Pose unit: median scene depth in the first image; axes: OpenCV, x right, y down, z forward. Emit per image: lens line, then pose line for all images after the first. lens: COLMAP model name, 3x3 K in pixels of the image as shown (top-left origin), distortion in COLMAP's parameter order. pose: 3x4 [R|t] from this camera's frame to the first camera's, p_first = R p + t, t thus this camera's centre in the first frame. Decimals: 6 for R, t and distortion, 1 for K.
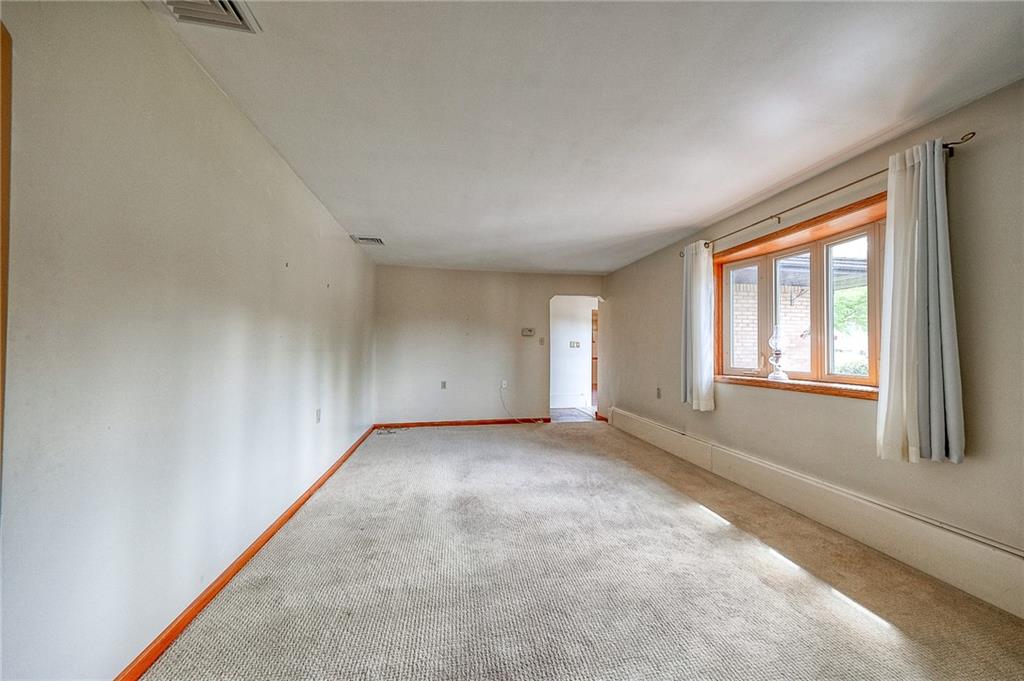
lens RADIAL K [[367.3, 0, 512.6], [0, 367.3, 341.9], [0, 0, 1]] dist [0.009248, -0.000832]
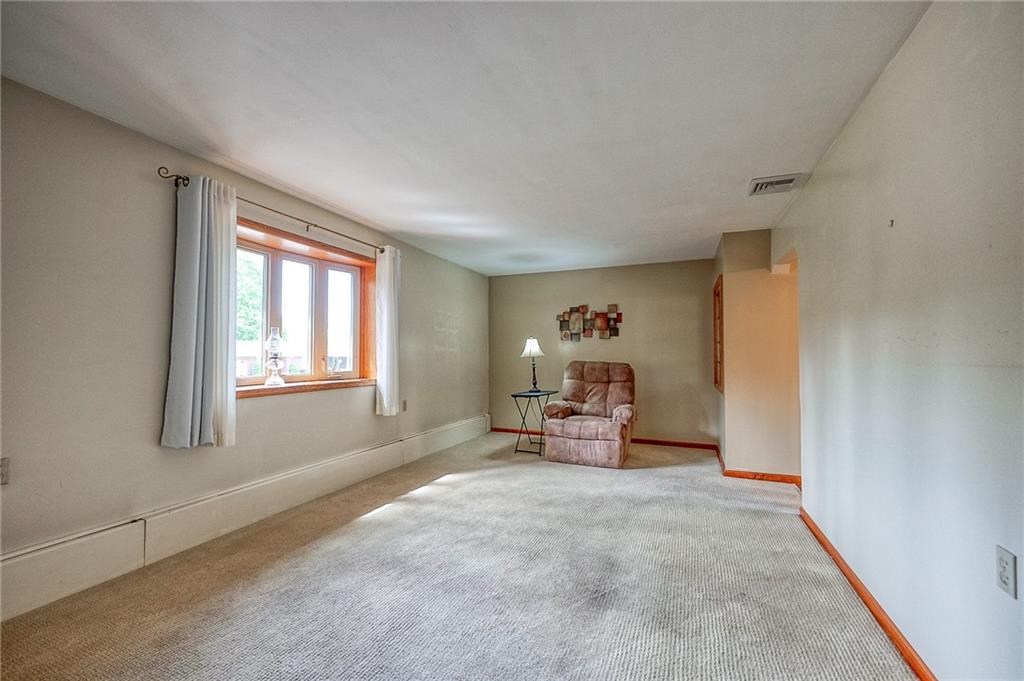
lens RADIAL K [[436.1, 0, 509.6], [0, 436.1, 346.4], [0, 0, 1]] dist [-0.000836, -0.000052]
pose [[-0.854664, 0.010609, 0.519072, -0.381156], [-0.010261, 0.999251, -0.037319, 0.040091], [-0.519079, -0.037221, -0.853915, 1.690517]]
